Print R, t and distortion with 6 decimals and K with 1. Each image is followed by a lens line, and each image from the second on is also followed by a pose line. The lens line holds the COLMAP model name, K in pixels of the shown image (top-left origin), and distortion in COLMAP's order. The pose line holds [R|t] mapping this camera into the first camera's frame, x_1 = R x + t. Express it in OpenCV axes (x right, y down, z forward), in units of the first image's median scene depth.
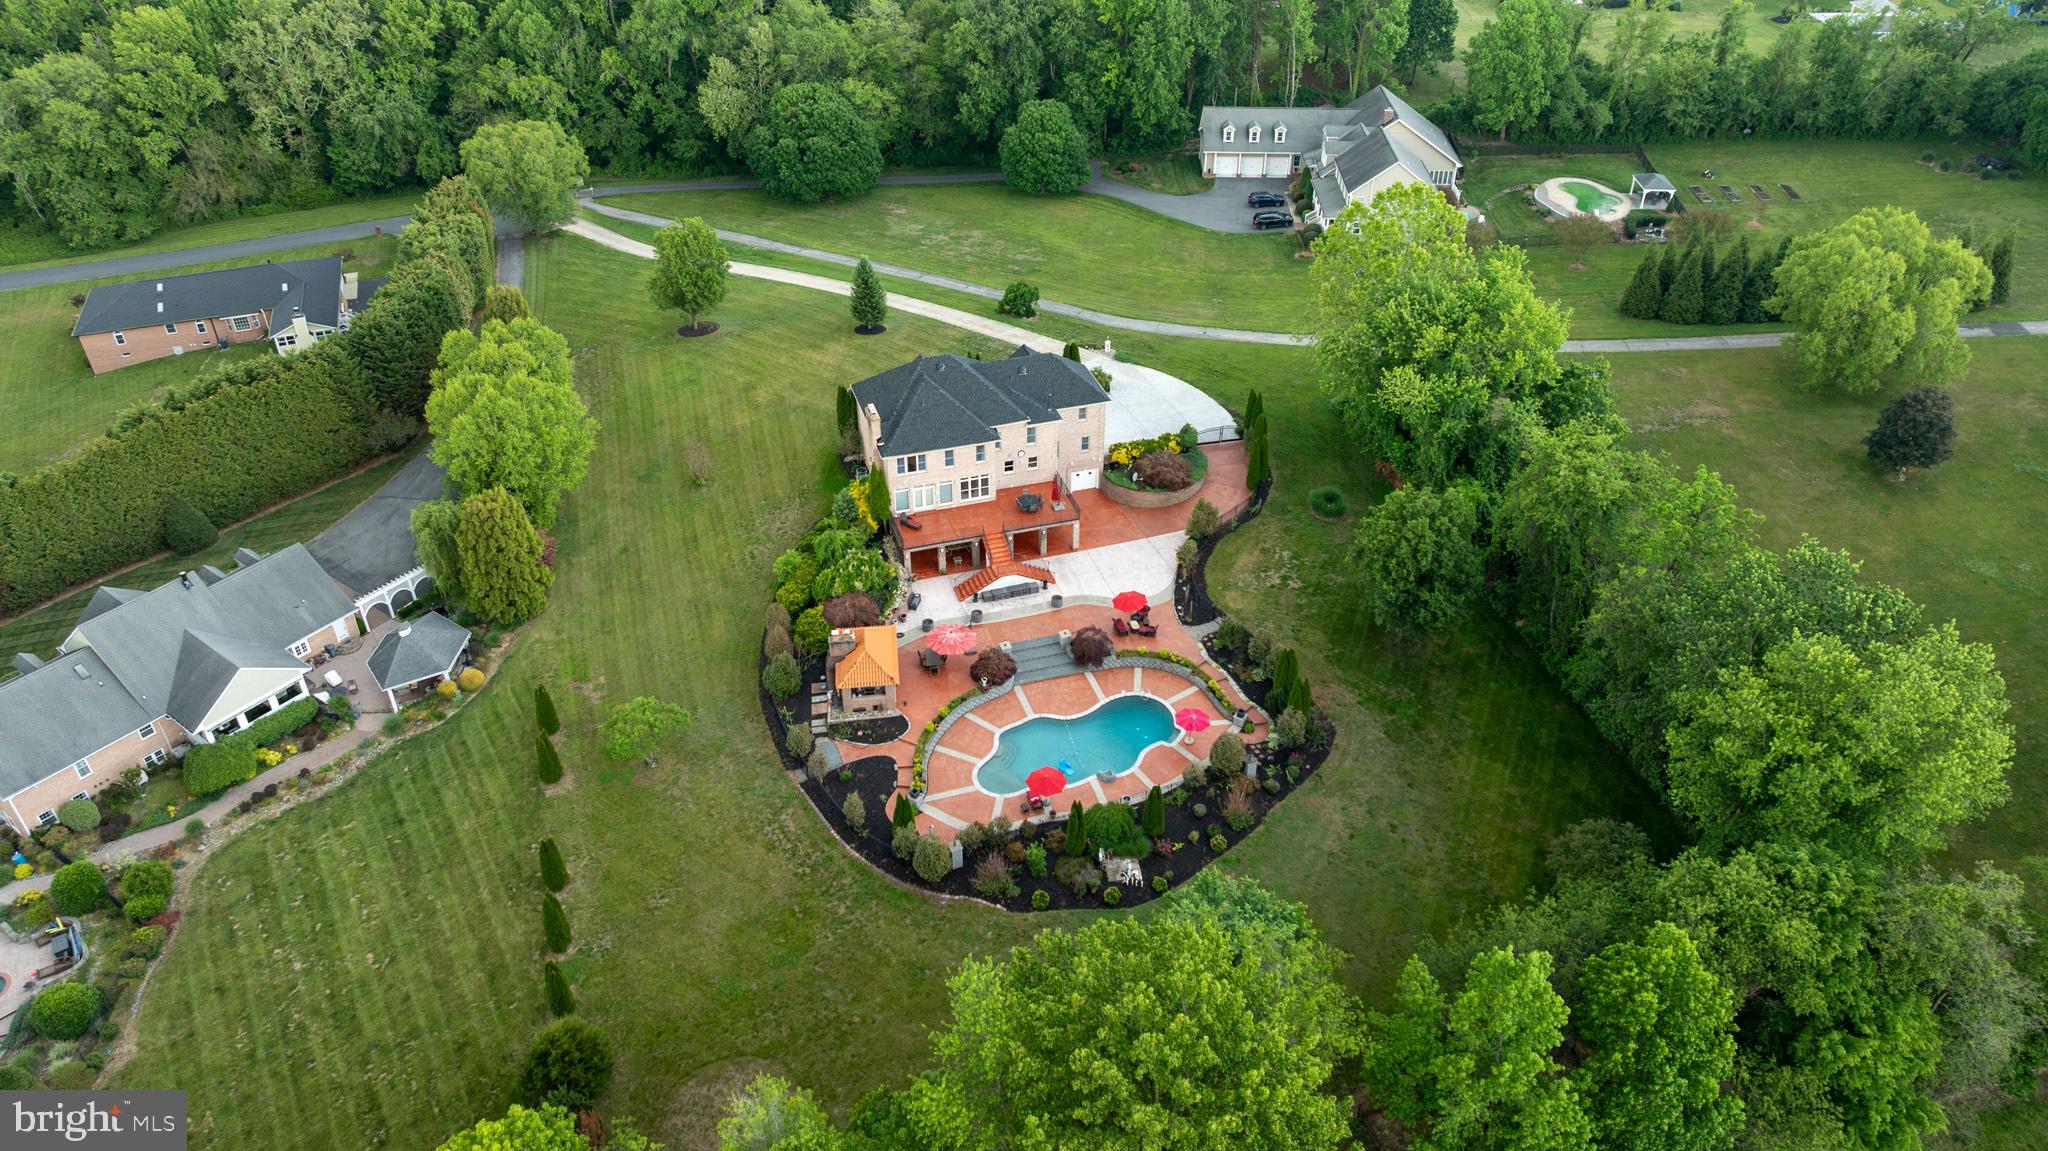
lens RADIAL K [[1445.7, 0, 1026.4], [0, 1445.7, 575.2], [0, 0, 1]] dist [-0.017366, -0.002446]
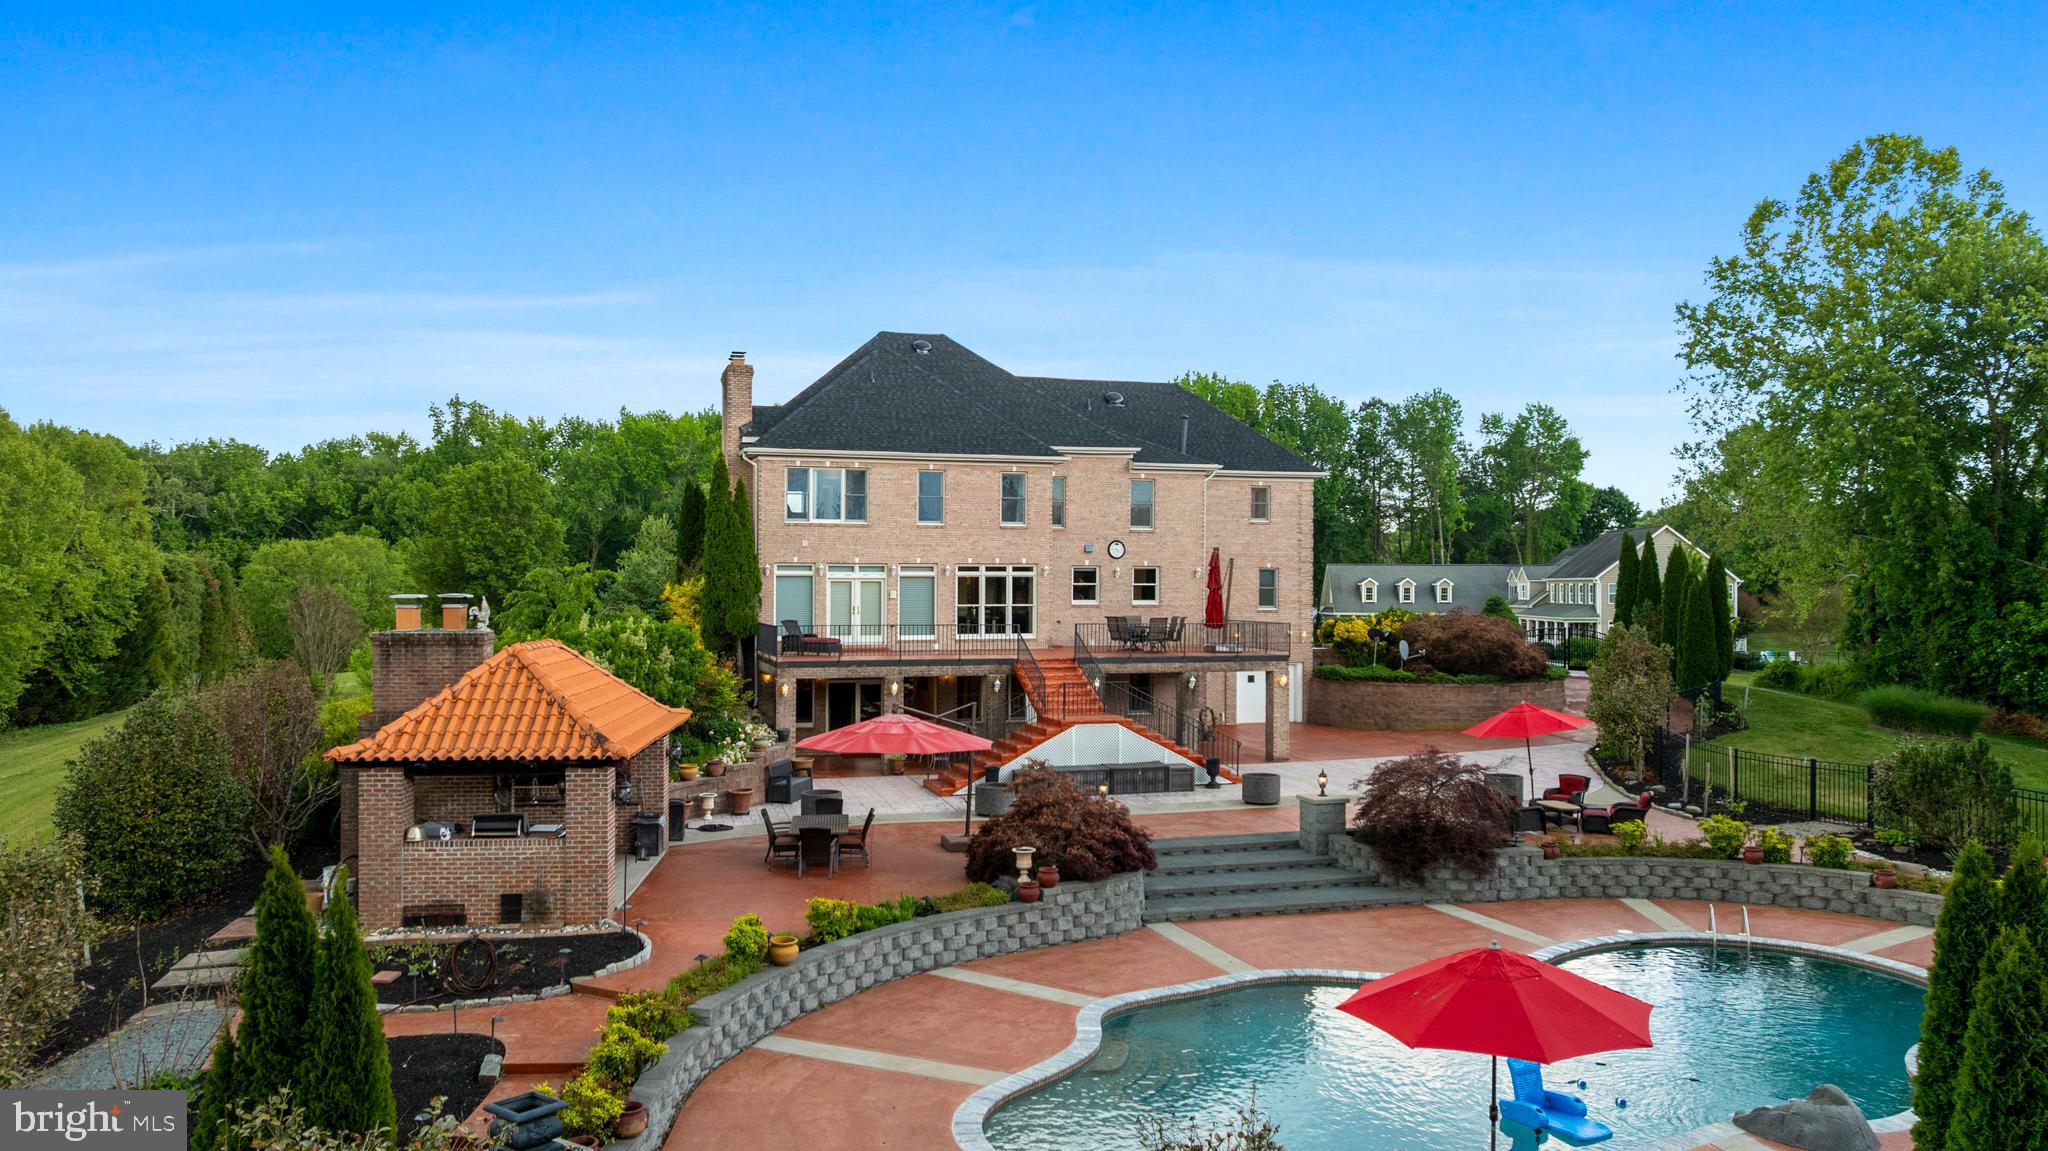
lens RADIAL K [[1445.7, 0, 1026.4], [0, 1445.7, 575.2], [0, 0, 1]] dist [-0.017366, -0.002446]
pose [[0.999895, 0.004129, -0.013875, -0.023066], [-0.011486, 0.809687, -0.586750, 0.154387], [0.008812, 0.586848, 0.809649, 0.705462]]
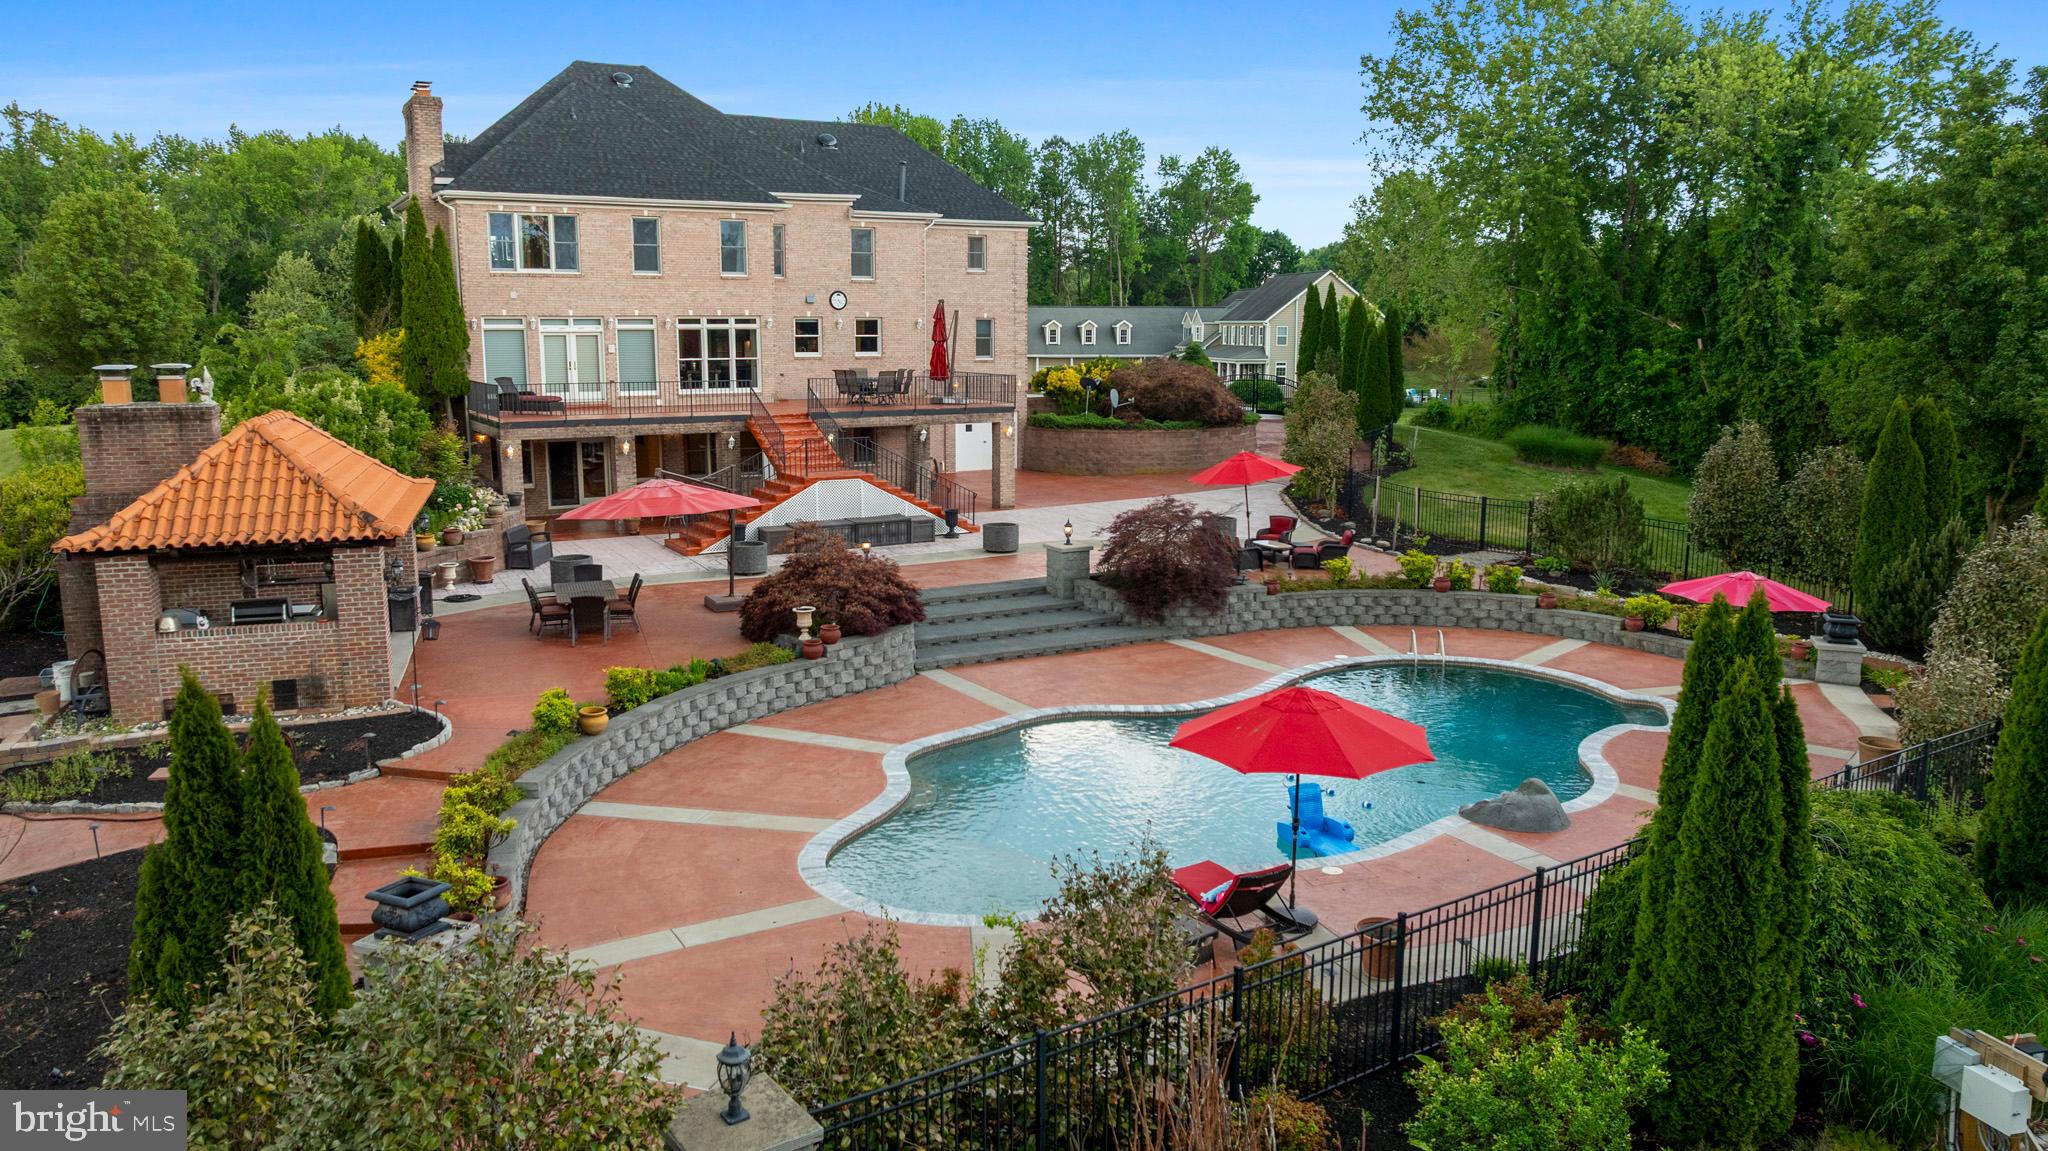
lens RADIAL K [[1445.7, 0, 1026.4], [0, 1445.7, 575.2], [0, 0, 1]] dist [-0.017366, -0.002446]
pose [[0.977320, -0.033556, 0.209091, -0.038532], [0.120702, 0.899550, -0.419811, 0.154002], [-0.174000, 0.435528, 0.883198, 0.699401]]
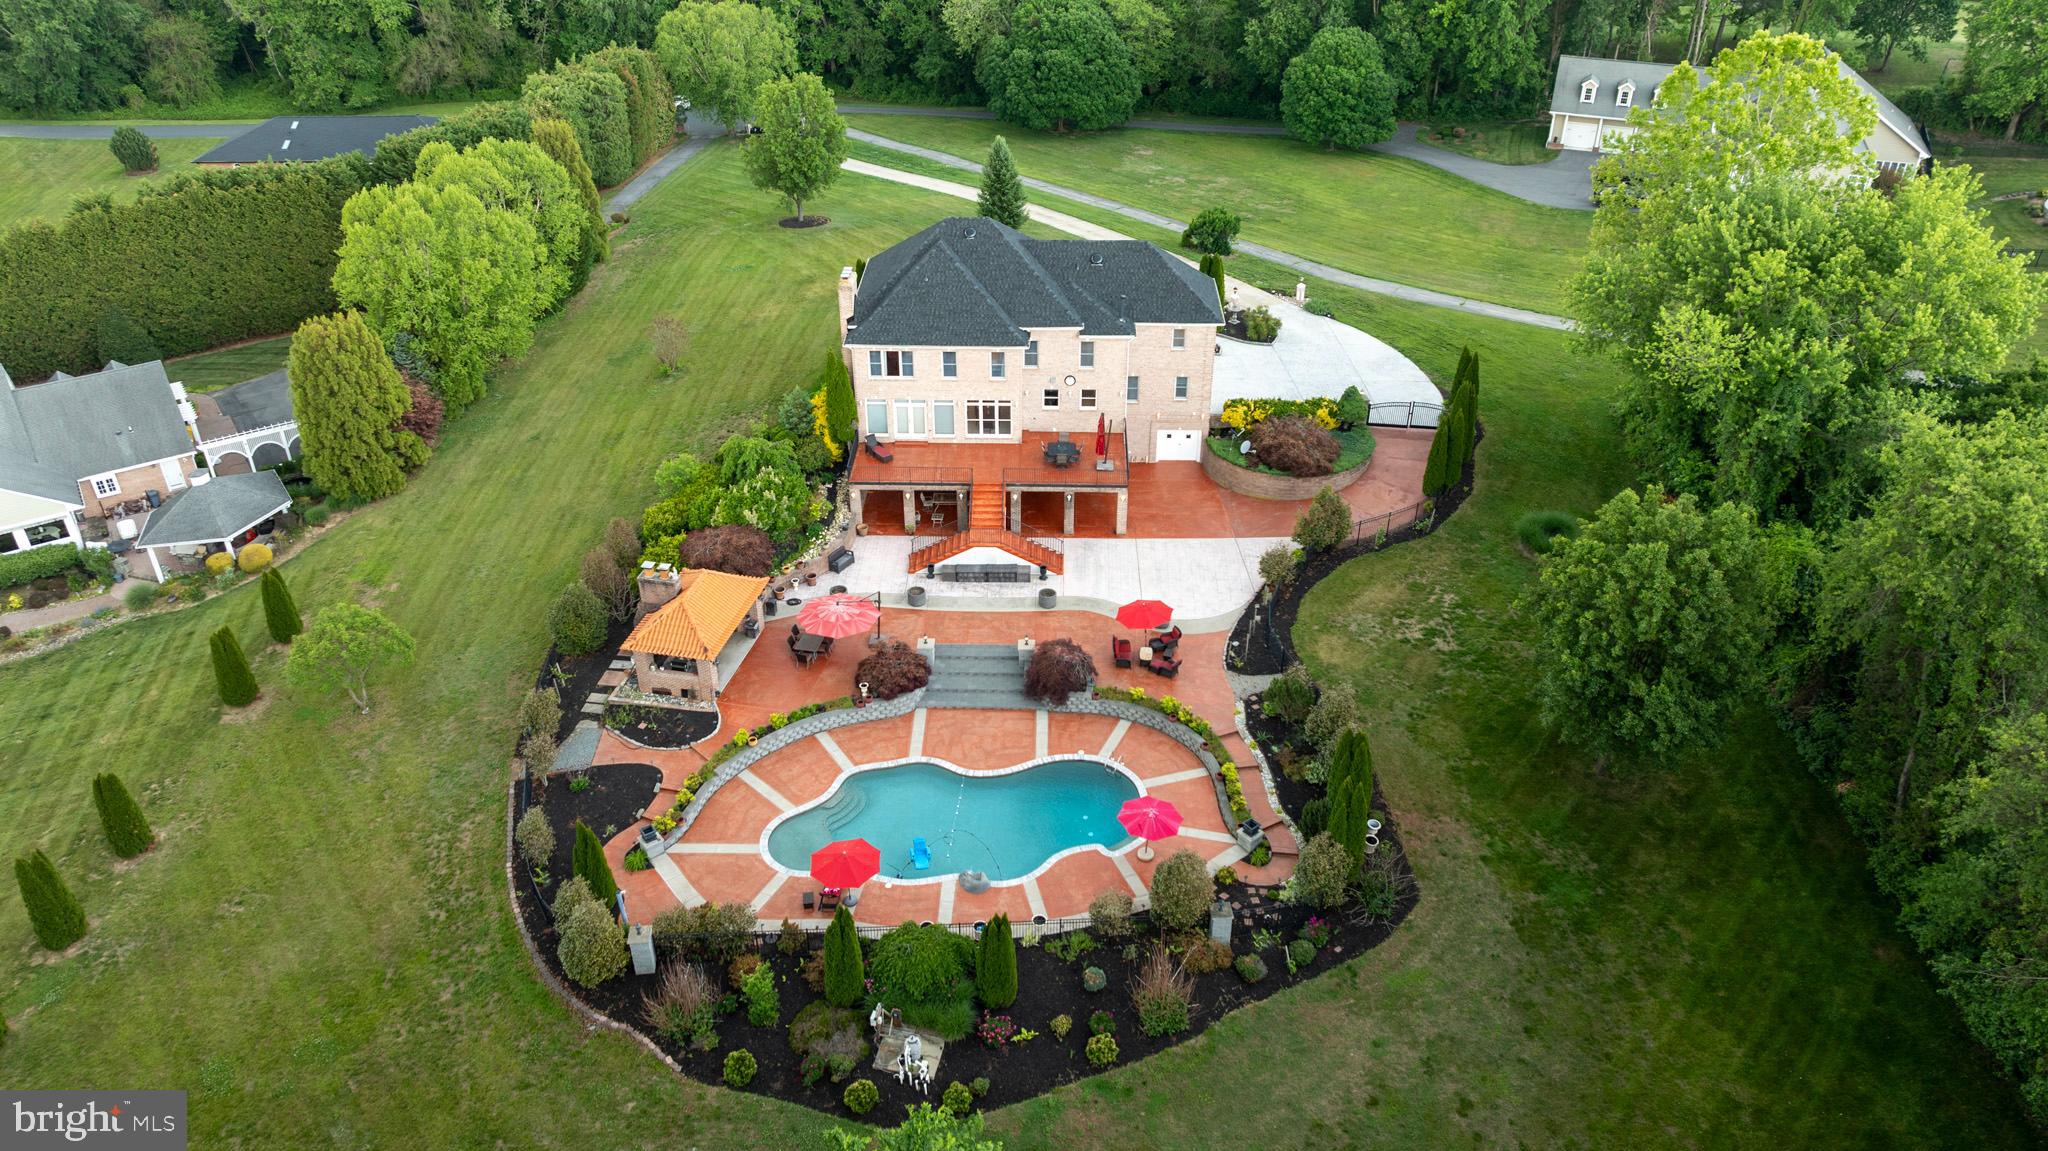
lens RADIAL K [[1445.7, 0, 1026.4], [0, 1445.7, 575.2], [0, 0, 1]] dist [-0.017366, -0.002446]
pose [[0.947368, 0.172074, -0.269971, 0.175888], [-0.187694, 0.981675, -0.032947, 0.029646], [0.259354, 0.081885, 0.962305, 0.374237]]
